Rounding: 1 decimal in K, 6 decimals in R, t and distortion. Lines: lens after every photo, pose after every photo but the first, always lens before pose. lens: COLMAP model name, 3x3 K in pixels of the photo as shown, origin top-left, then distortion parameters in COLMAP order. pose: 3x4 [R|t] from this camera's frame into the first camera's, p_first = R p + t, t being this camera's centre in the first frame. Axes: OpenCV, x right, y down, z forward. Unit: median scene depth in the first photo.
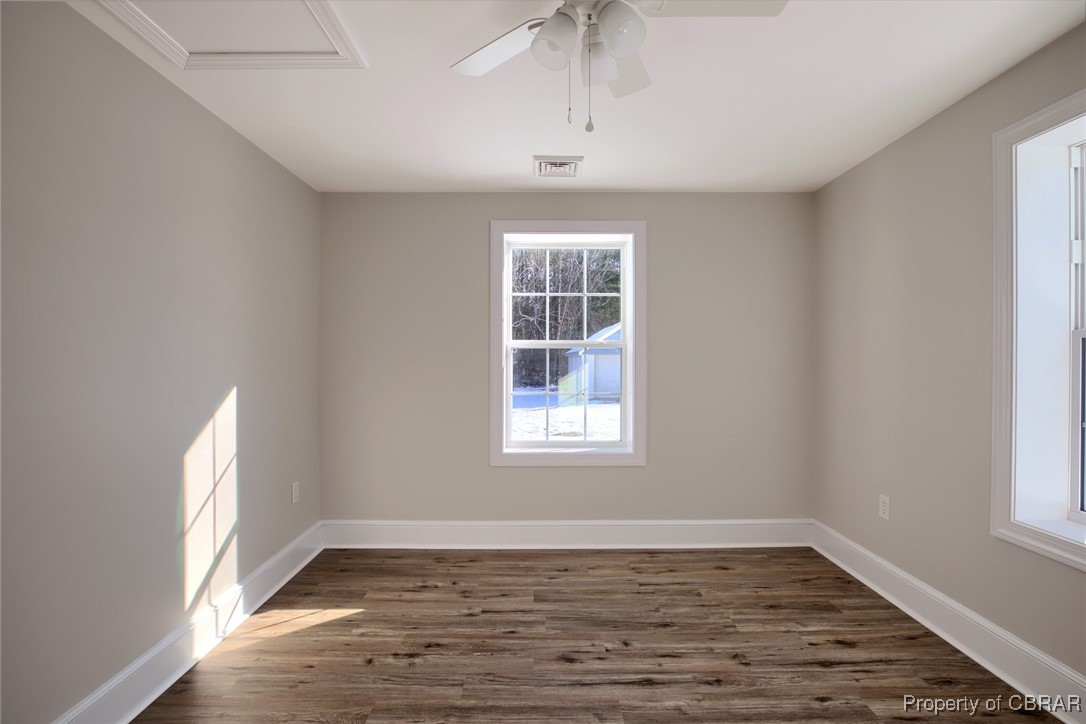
lens RADIAL K [[496.9, 0, 541.5], [0, 496.9, 360.7], [0, 0, 1]] dist [-0.045931, 0.013773]
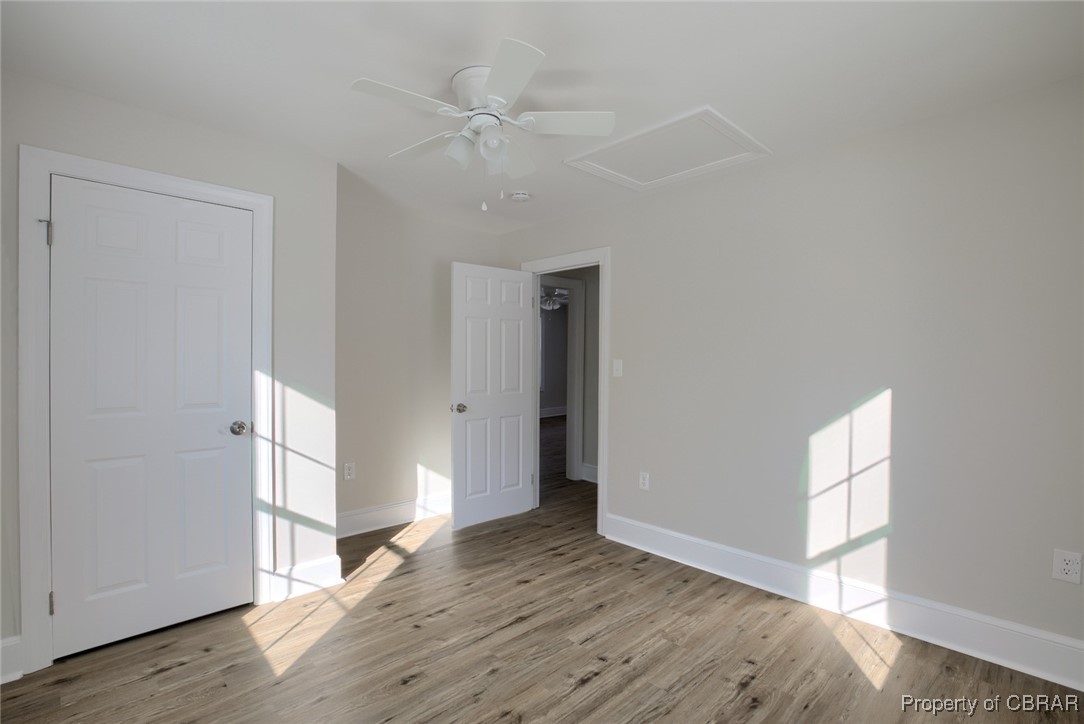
lens RADIAL K [[496.0, 0, 540.5], [0, 496.0, 360.7], [0, 0, 1]] dist [-0.045931, 0.013773]
pose [[-0.731654, -0.006376, -0.681646, 0.601087], [-0.008129, 0.999967, -0.000628, 0.002612], [0.681627, 0.005082, -0.731682, 1.333017]]
